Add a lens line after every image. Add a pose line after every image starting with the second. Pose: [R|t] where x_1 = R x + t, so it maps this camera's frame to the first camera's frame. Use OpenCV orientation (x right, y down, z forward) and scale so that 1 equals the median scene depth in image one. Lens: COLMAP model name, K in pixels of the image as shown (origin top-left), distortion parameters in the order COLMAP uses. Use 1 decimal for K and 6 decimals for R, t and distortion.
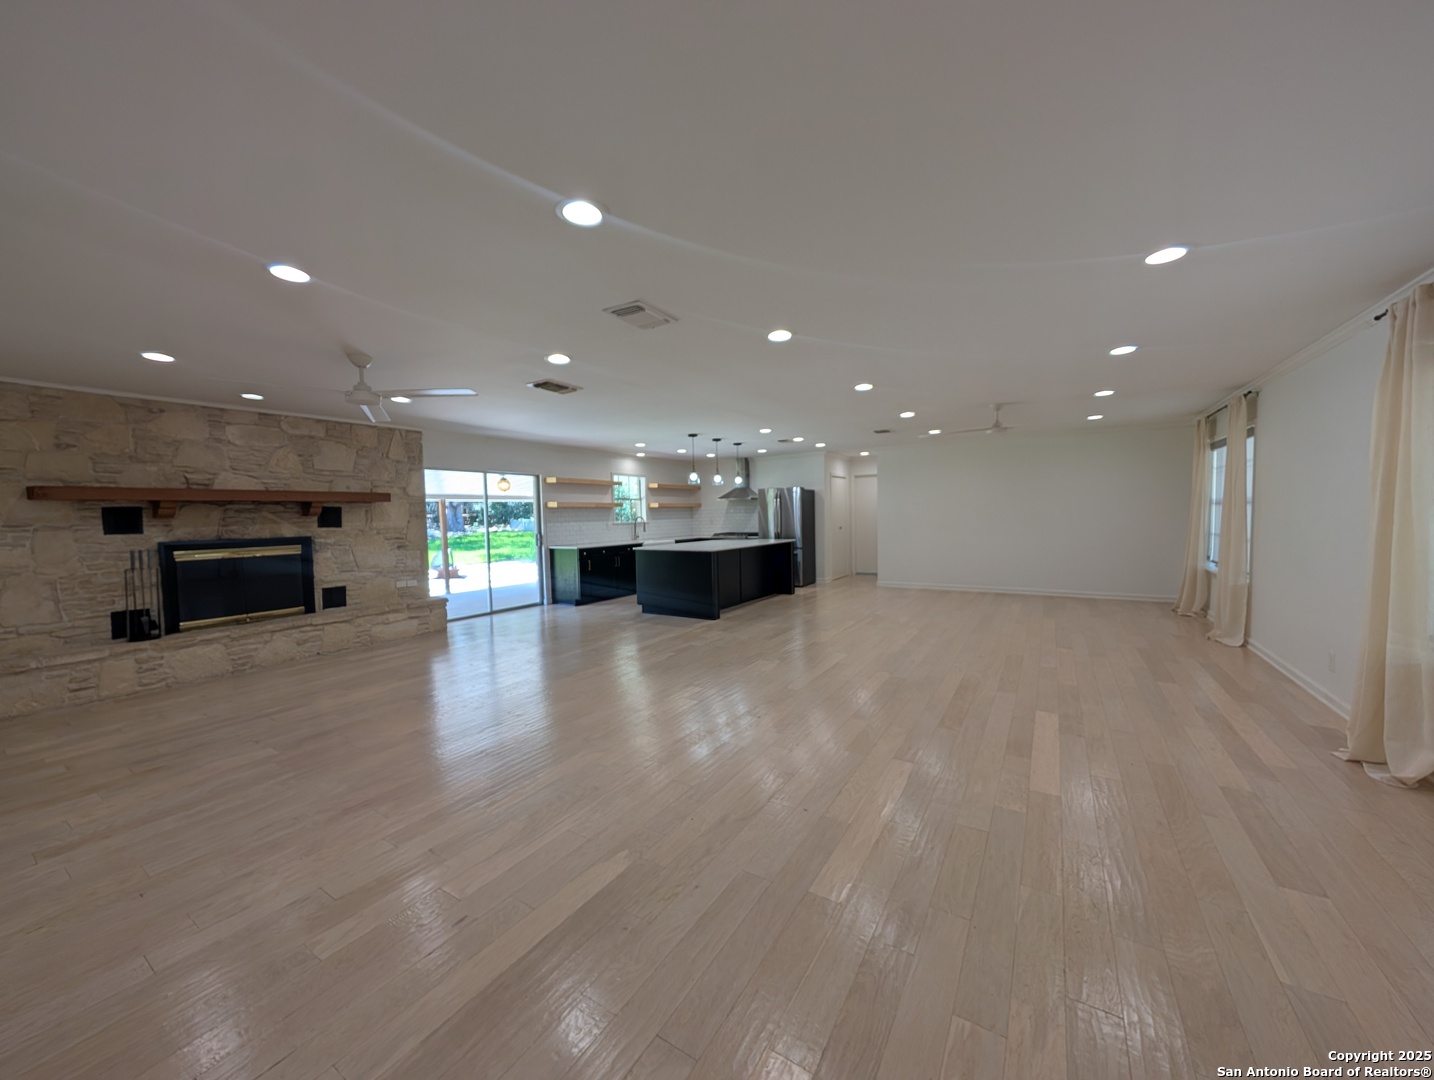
lens RADIAL K [[538.7, 0, 716.3], [0, 538.7, 542.7], [0, 0, 1]] dist [-0.000145, -0.000019]
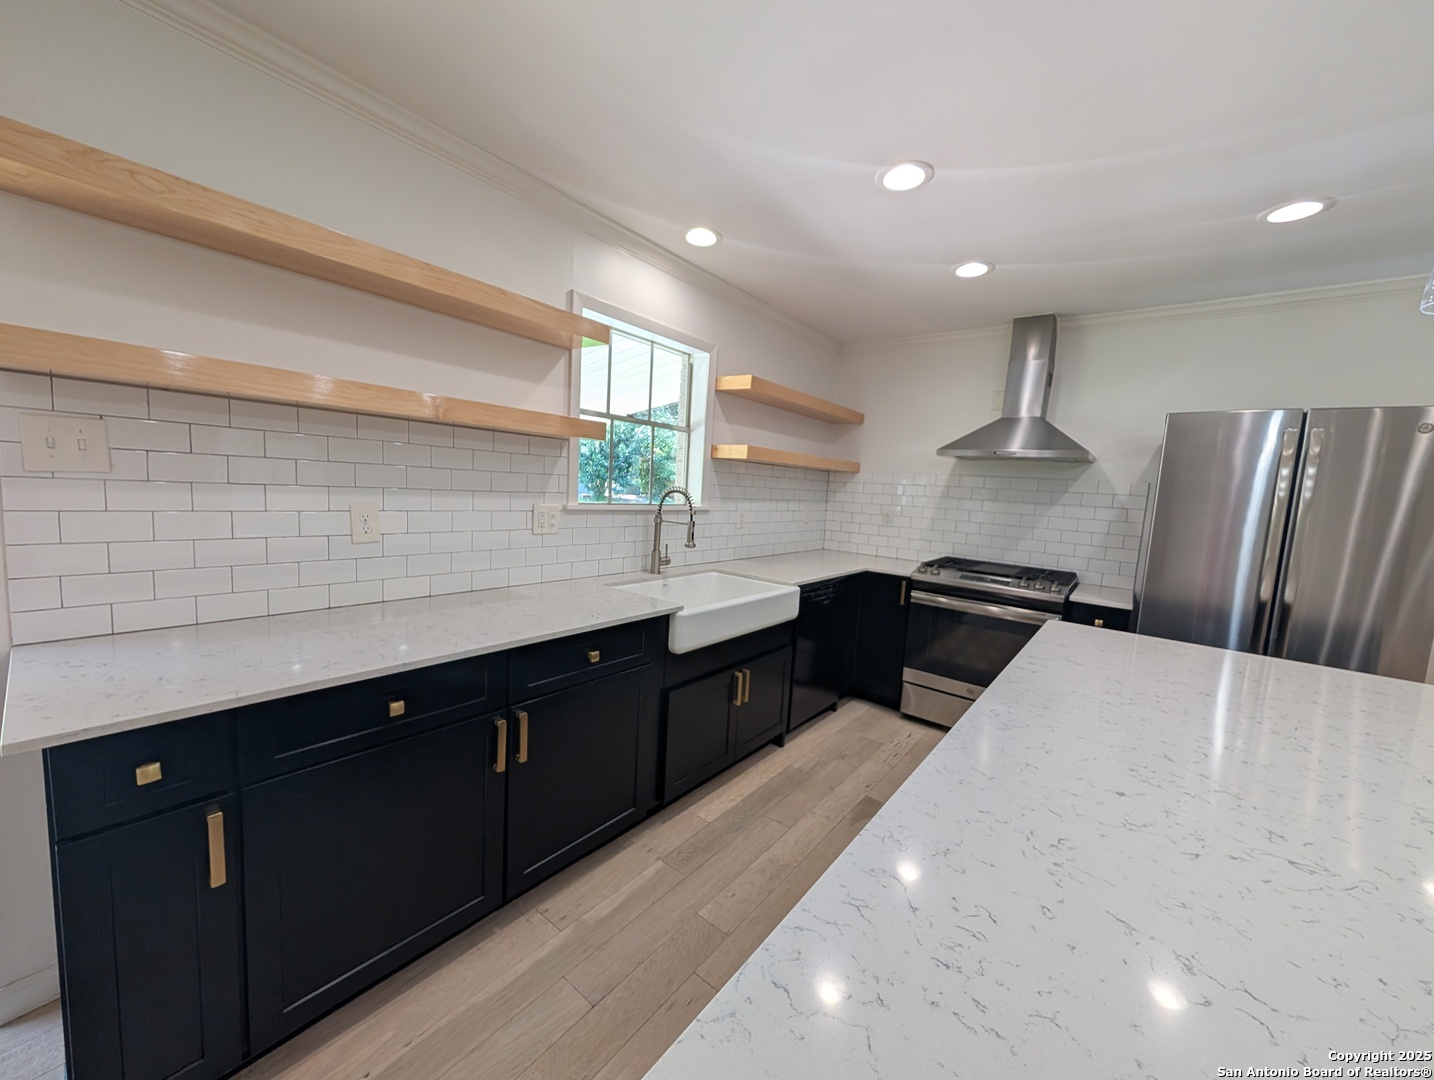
lens RADIAL K [[538.7, 0, 717.2], [0, 538.7, 541.7], [0, 0, 1]] dist [-0.000145, -0.000019]
pose [[0.991724, 0.094204, -0.087234, -0.093873], [-0.089995, 0.994635, 0.051003, -0.035370], [0.091571, -0.042731, 0.994881, 0.709778]]
